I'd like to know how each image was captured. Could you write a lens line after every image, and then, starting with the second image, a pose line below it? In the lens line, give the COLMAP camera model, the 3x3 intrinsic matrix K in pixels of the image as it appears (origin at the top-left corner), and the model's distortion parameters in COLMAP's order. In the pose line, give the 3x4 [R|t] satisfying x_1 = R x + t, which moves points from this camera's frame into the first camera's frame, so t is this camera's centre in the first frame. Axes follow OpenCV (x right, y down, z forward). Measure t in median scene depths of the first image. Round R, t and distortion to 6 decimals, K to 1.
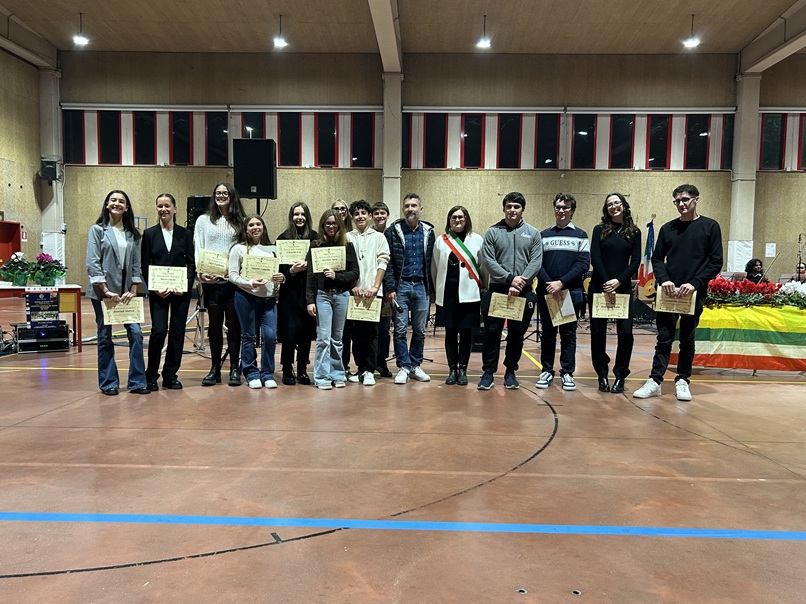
lens RADIAL K [[656.4, 0, 404.7], [0, 656.4, 307.8], [0, 0, 1]] dist [0.030826, -0.007644]
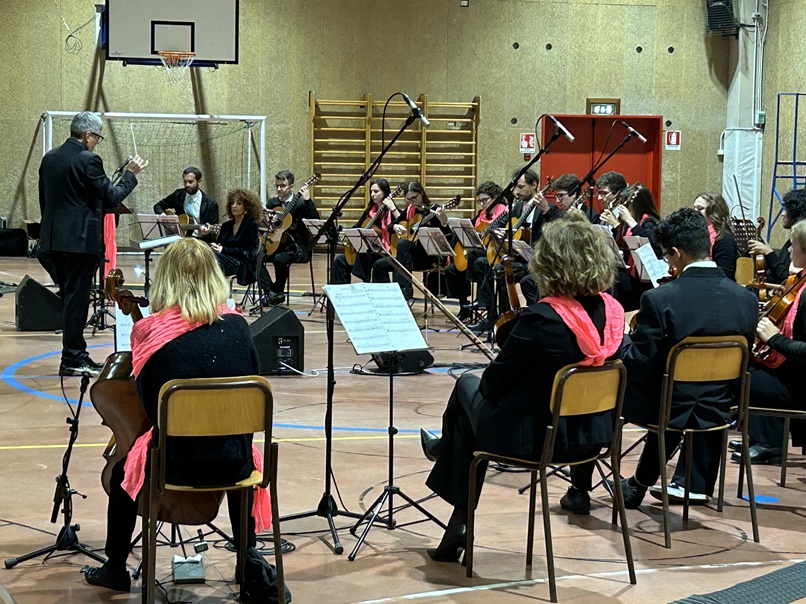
lens RADIAL K [[1886.5, 0, 403.7], [0, 1886.5, 303.8], [0, 0, 1]] dist [0.246115, -0.788269]
pose [[0.285067, 0.063082, -0.956429, 0.821316], [-0.068560, 0.996618, 0.045298, -0.028329], [0.956052, 0.052660, 0.288428, 0.334535]]
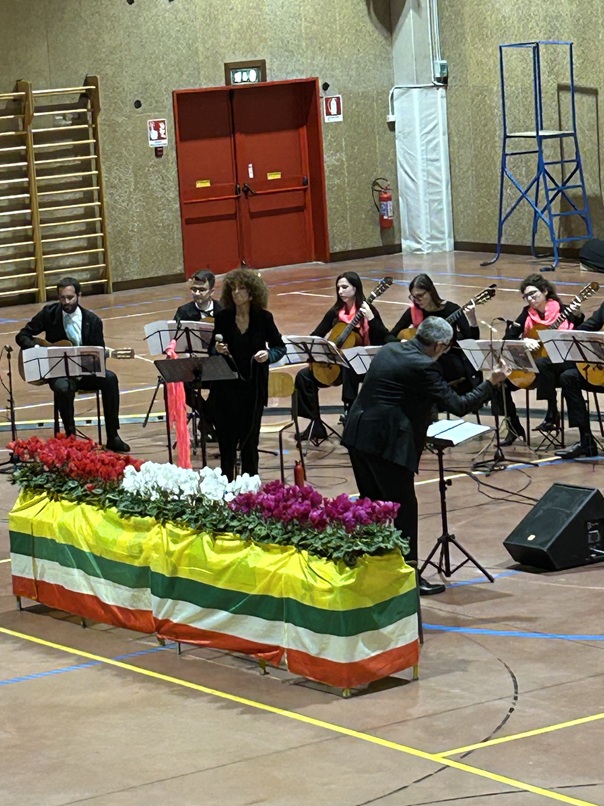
lens RADIAL K [[3099.1, 0, 302.0], [0, 3099.1, 403.0], [0, 0, 1]] dist [0.260554, 0.696453]
pose [[0.585207, 0.066493, -0.808153, 0.900944], [0.022702, 0.994898, 0.098296, -0.110894], [0.810566, -0.075870, 0.580712, -0.110487]]
